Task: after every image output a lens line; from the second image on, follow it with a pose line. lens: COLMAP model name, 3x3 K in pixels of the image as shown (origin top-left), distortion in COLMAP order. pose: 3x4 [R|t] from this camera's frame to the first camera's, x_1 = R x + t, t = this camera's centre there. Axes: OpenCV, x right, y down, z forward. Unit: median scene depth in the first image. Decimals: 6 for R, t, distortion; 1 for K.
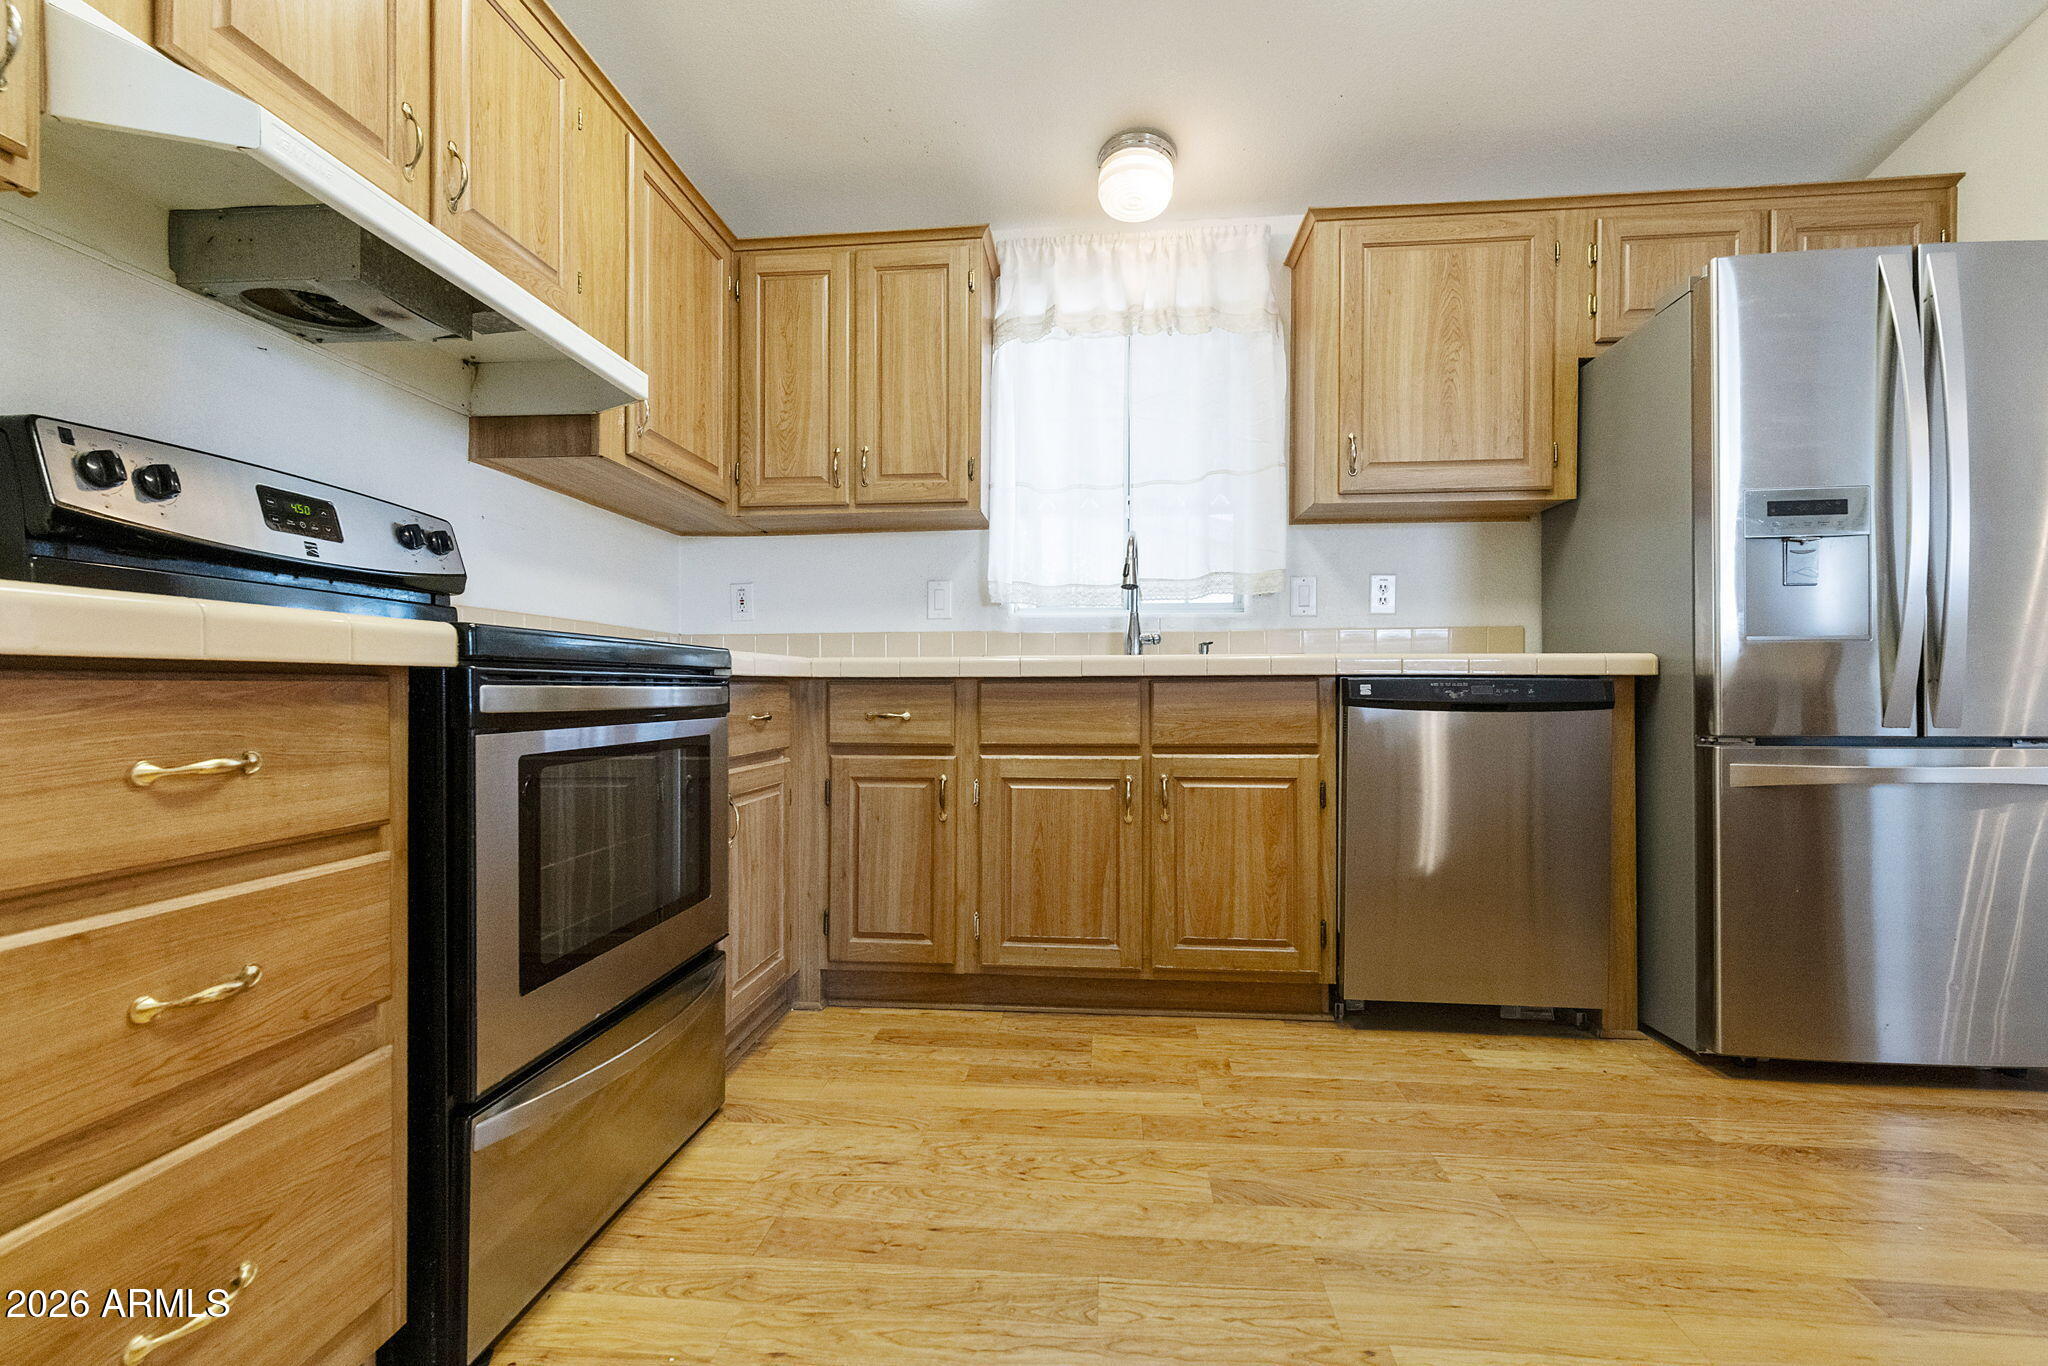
lens RADIAL K [[926.3, 0, 1007.6], [0, 926.3, 694.8], [0, 0, 1]] dist [0.000047, 0.000055]
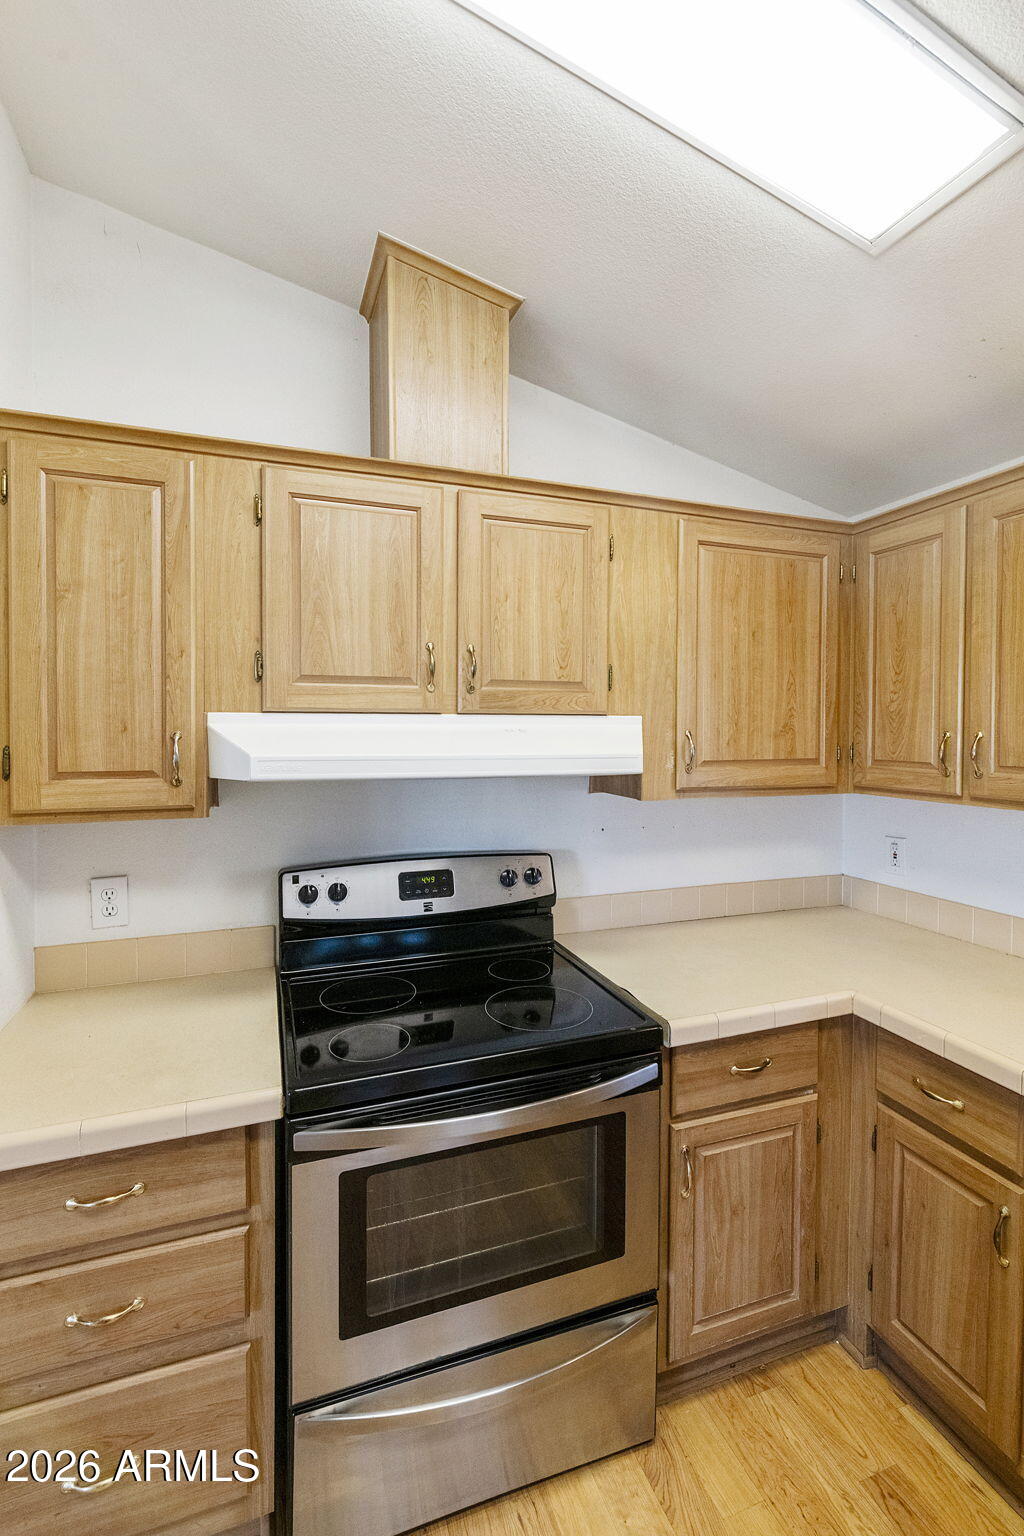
lens RADIAL K [[674.6, 0, 505.0], [0, 674.6, 744.2], [0, 0, 1]] dist [-0.001155, -0.000479]
pose [[0.432100, 0.018618, -0.901633, 0.252067], [-0.007043, 0.999826, 0.017270, -0.309145], [0.901798, -0.001113, 0.432156, 0.400522]]
